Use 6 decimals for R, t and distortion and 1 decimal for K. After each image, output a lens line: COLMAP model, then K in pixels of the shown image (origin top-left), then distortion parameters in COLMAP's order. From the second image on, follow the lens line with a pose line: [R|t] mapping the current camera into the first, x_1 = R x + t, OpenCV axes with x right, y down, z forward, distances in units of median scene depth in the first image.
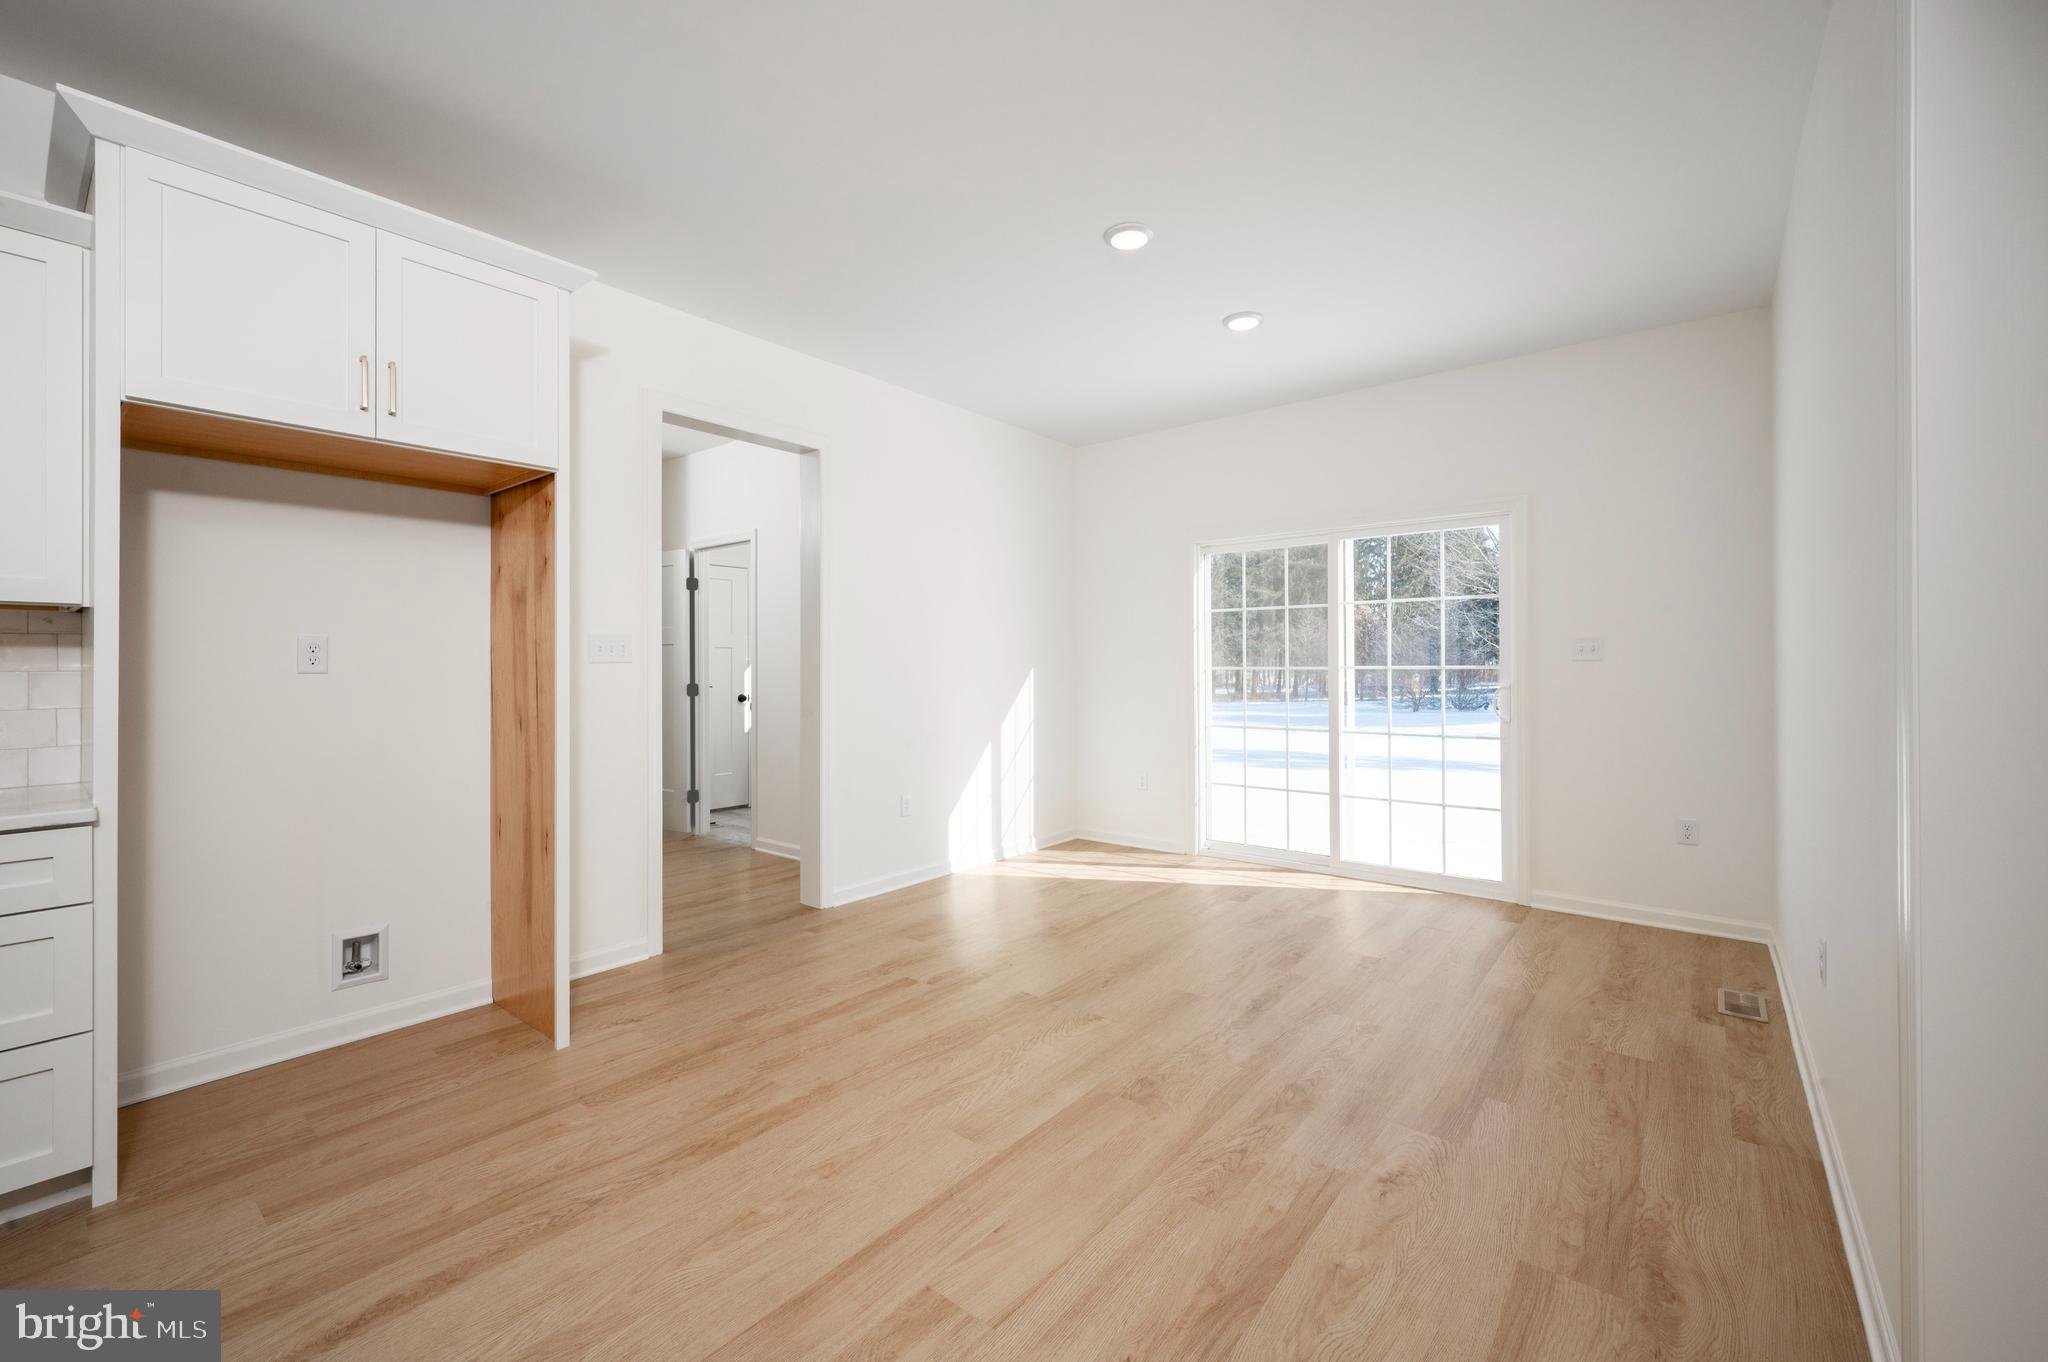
lens RADIAL K [[839.1, 0, 1029.4], [0, 839.1, 663.5], [0, 0, 1]] dist [0.001408, 0.000100]
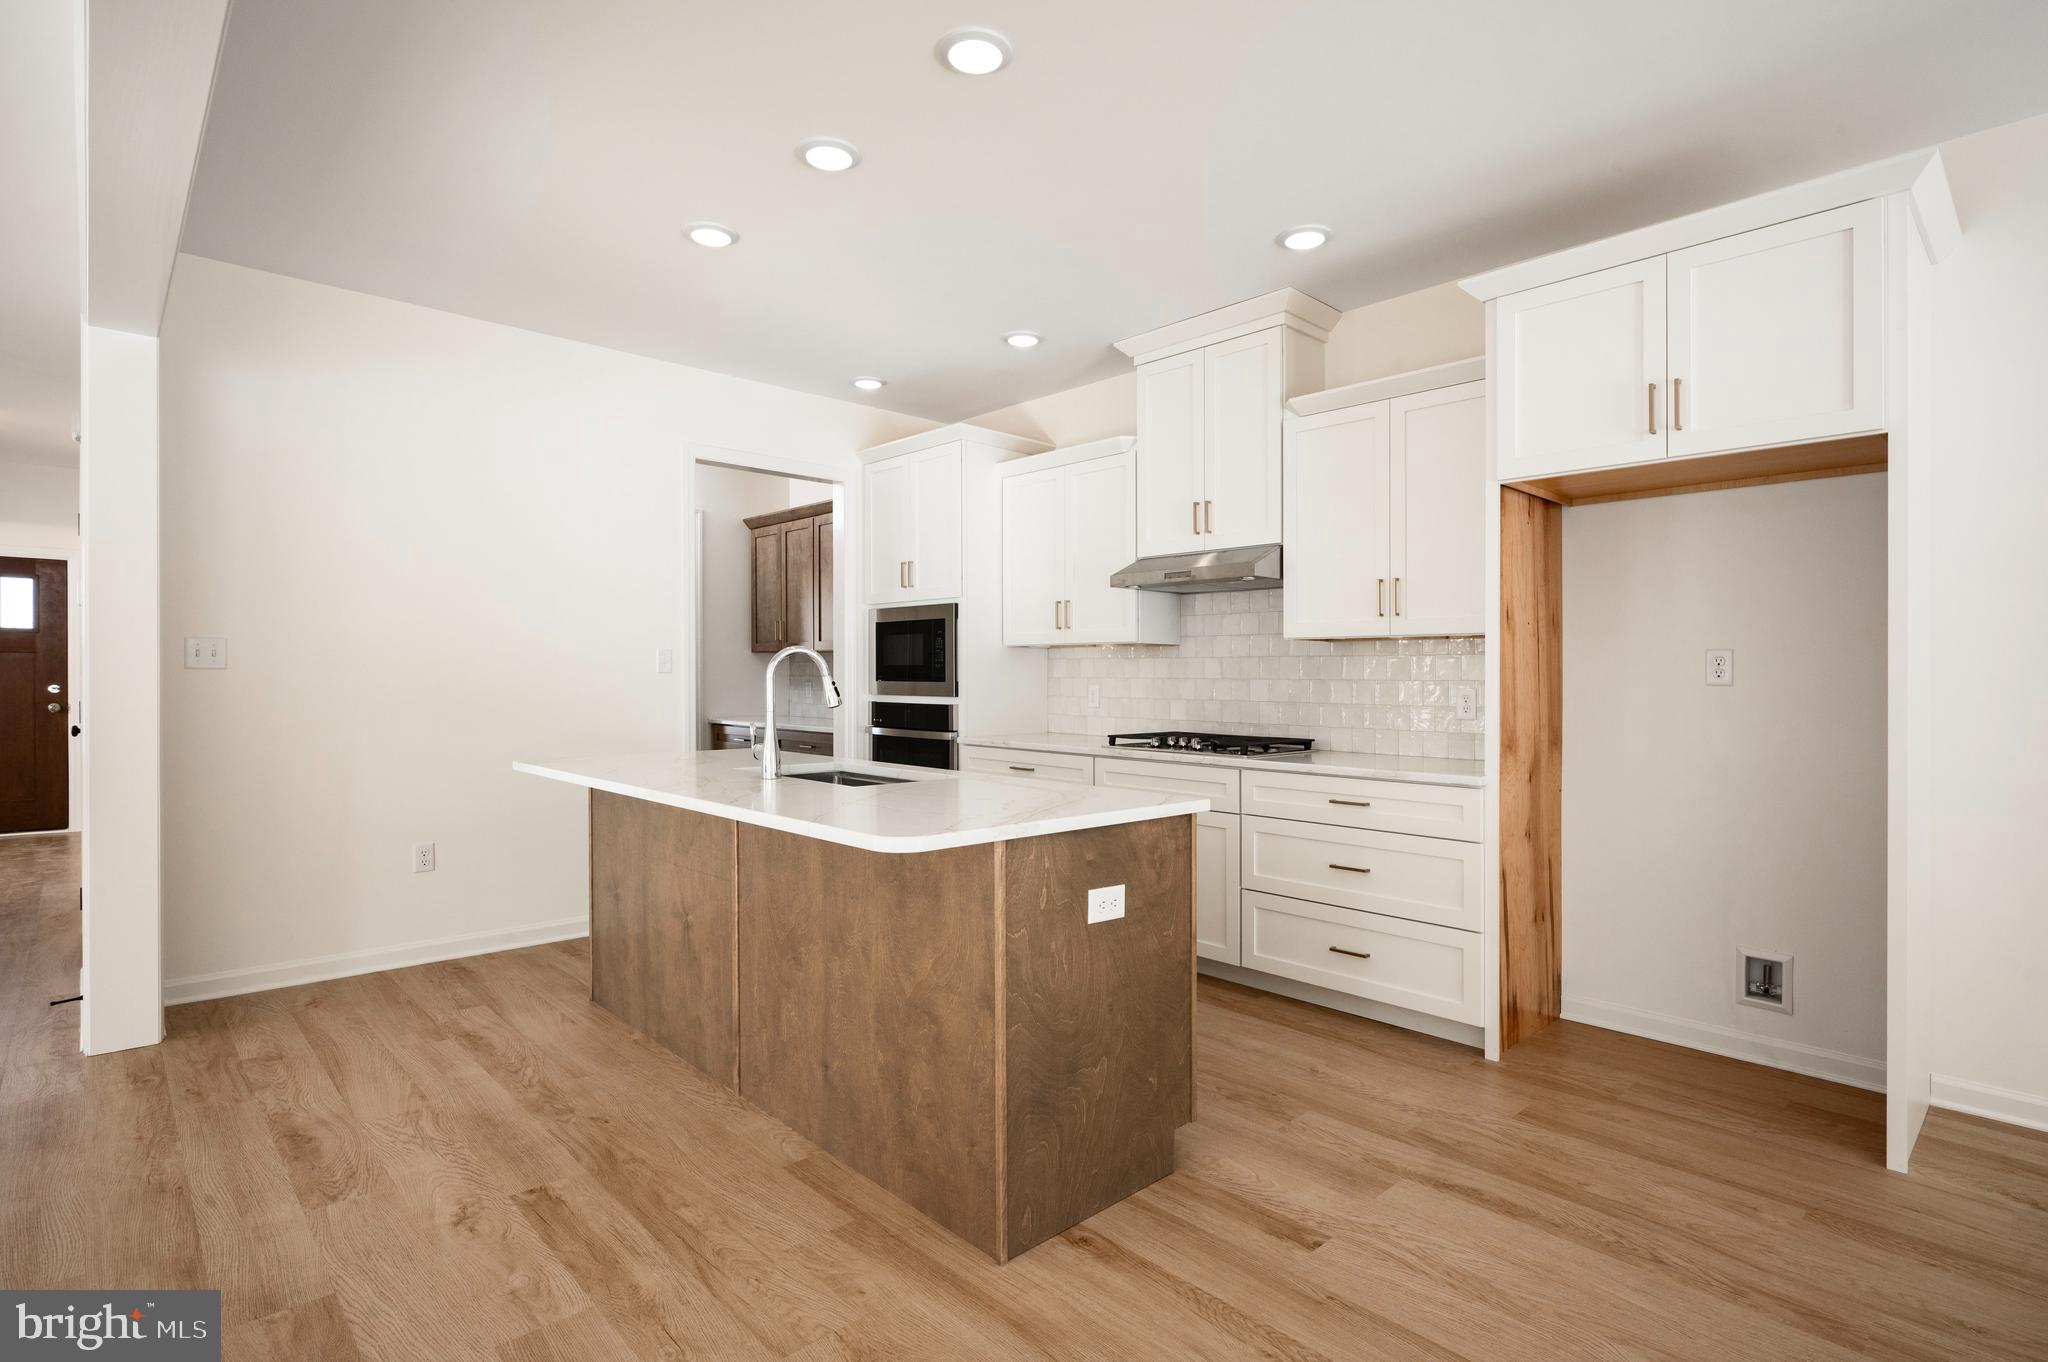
lens RADIAL K [[990.4, 0, 1024.0], [0, 990.4, 681.0], [0, 0, 1]] dist [0.000455, 0.000393]
pose [[-0.144499, 0.004564, -0.989494, 0.591475], [-0.000100, 0.999989, 0.004627, 0.001336], [0.989505, 0.000768, -0.144497, 0.425143]]
